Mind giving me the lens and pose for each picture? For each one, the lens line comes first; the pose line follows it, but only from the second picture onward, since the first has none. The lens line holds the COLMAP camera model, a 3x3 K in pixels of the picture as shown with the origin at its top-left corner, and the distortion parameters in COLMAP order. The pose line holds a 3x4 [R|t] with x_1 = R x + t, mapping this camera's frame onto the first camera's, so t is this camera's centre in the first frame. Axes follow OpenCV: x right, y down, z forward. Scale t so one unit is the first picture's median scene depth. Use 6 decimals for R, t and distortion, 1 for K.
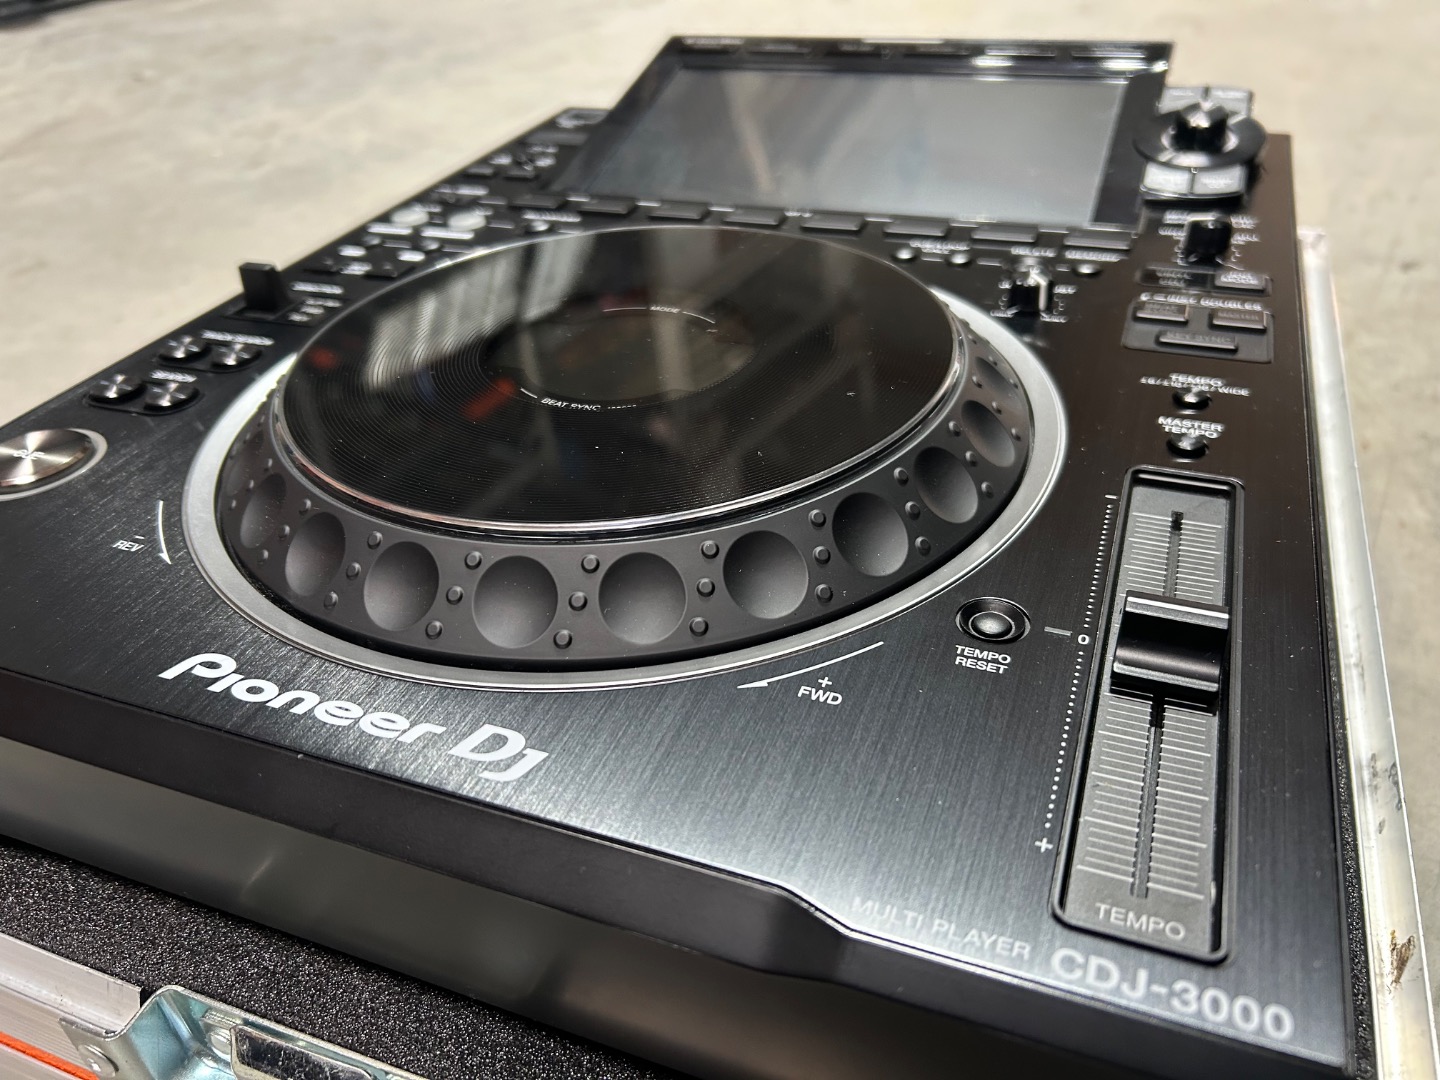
lens RADIAL K [[1108.1, 0, 720.0], [0, 1108.1, 540.0], [0, 0, 1]] dist [0.039237, -0.053581]
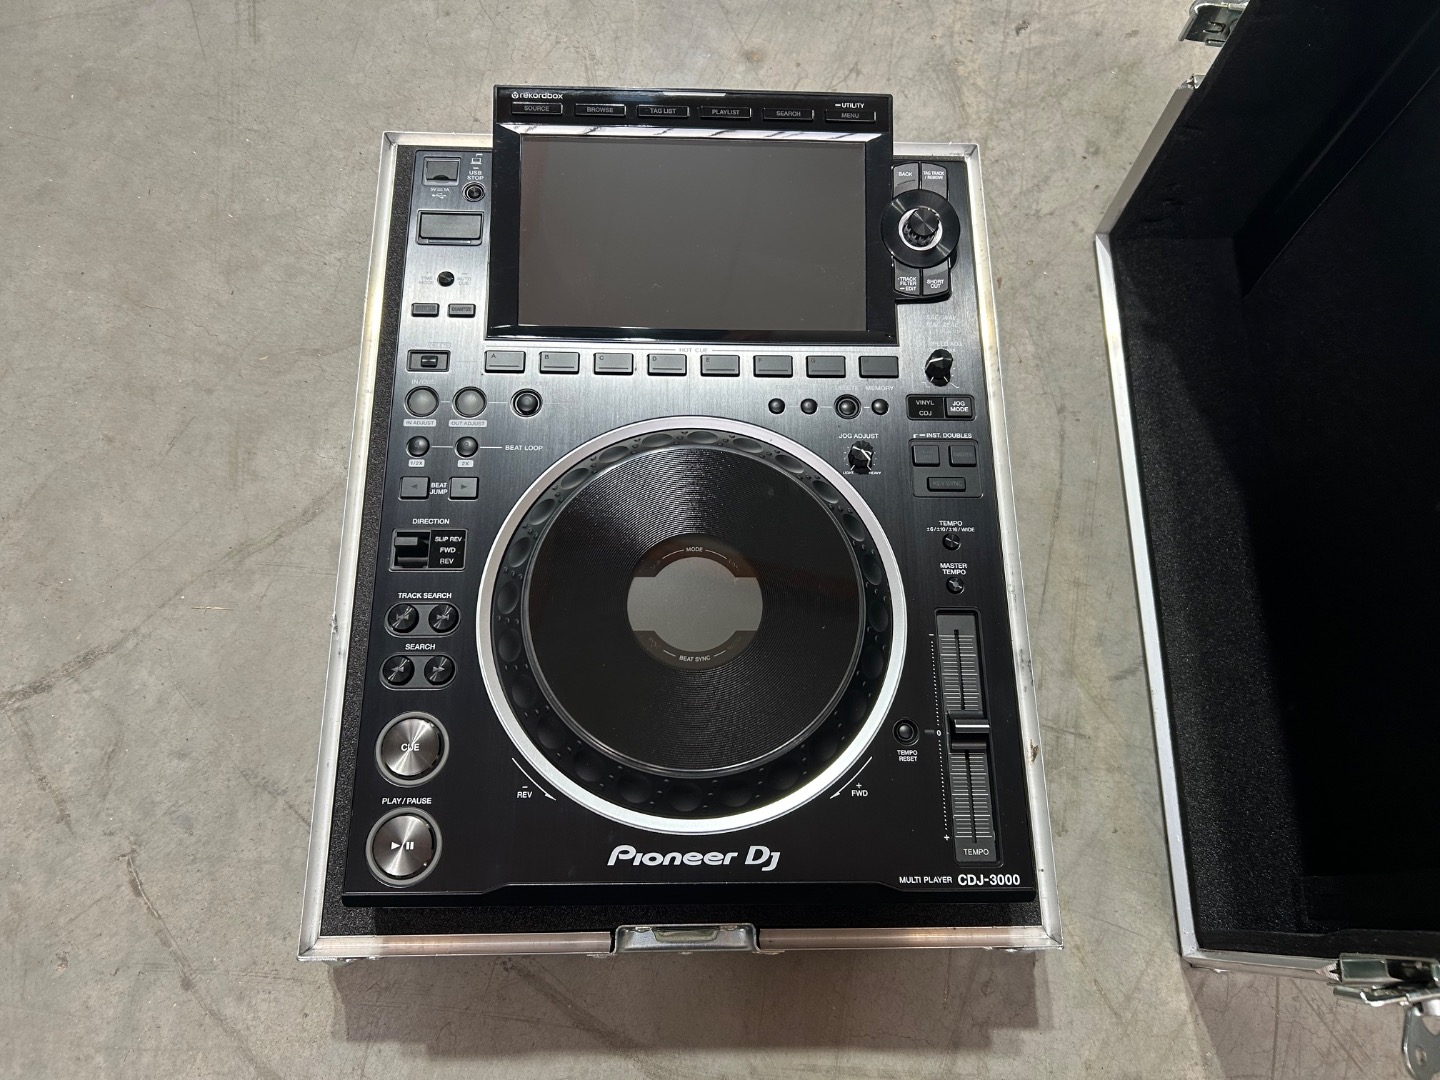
lens RADIAL K [[1108.1, 0, 720.0], [0, 1108.1, 540.0], [0, 0, 1]] dist [0.039237, -0.053581]
pose [[0.922866, -0.319800, 0.214586, -0.519255], [0.133974, 0.788974, 0.599642, -1.721895], [-0.361068, -0.524640, 0.770962, -0.563066]]
